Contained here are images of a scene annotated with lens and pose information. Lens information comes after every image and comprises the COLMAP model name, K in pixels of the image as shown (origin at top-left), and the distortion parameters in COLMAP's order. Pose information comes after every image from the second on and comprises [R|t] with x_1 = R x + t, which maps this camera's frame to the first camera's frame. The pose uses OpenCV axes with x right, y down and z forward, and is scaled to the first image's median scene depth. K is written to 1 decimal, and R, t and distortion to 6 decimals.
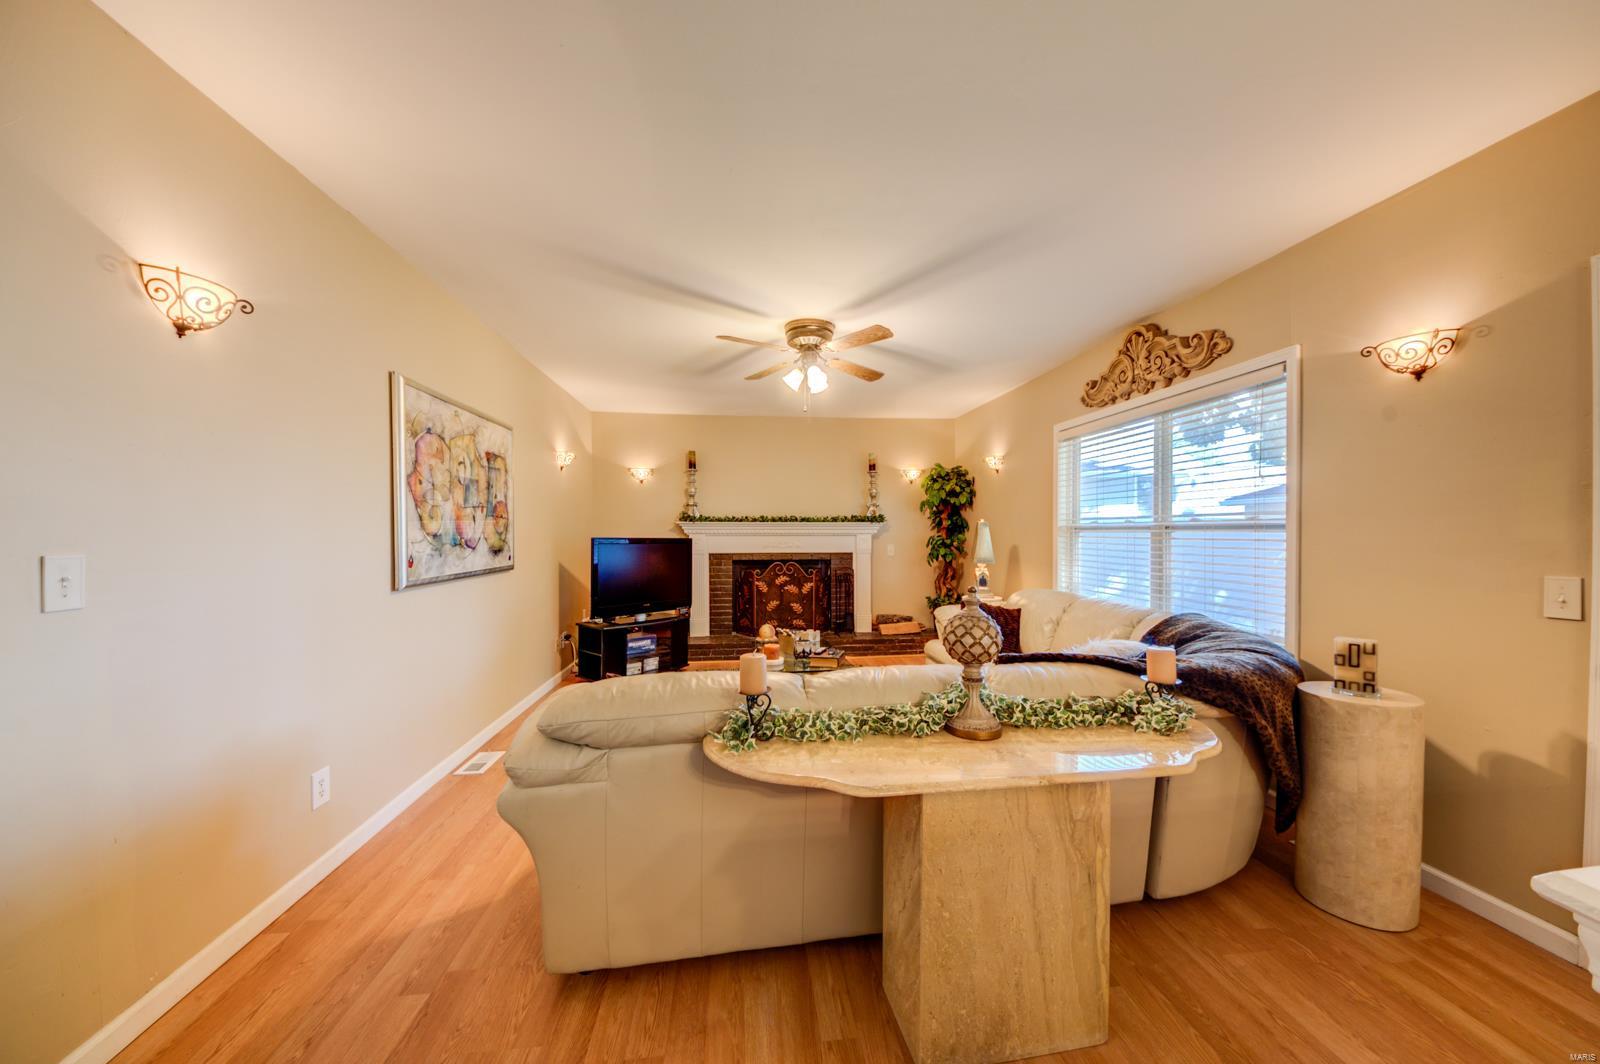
lens RADIAL K [[556.0, 0, 797.6], [0, 556.0, 536.9], [0, 0, 1]] dist [0.045377, -0.024734]
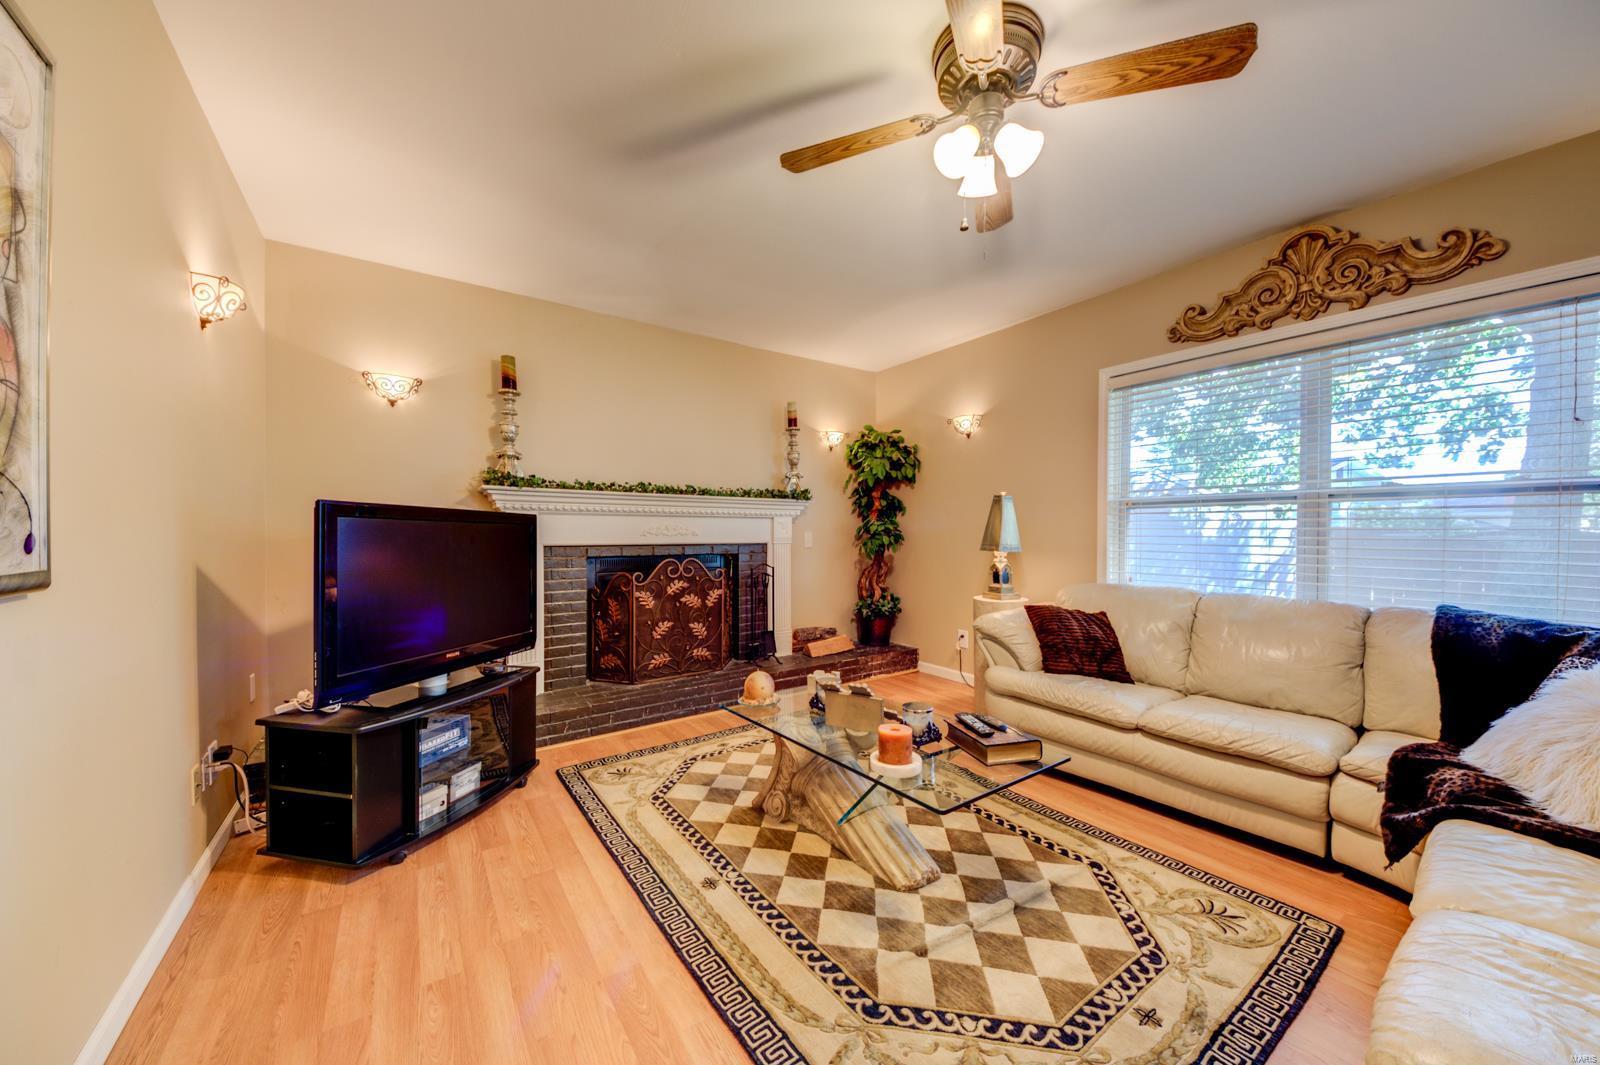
lens RADIAL K [[556.0, 0, 797.6], [0, 556.0, 537.4], [0, 0, 1]] dist [0.045377, -0.024734]
pose [[0.876579, -0.001974, 0.481253, -0.208221], [0.002349, 0.999997, -0.000176, 0.022463], [-0.481251, 0.001285, 0.876582, 0.389391]]
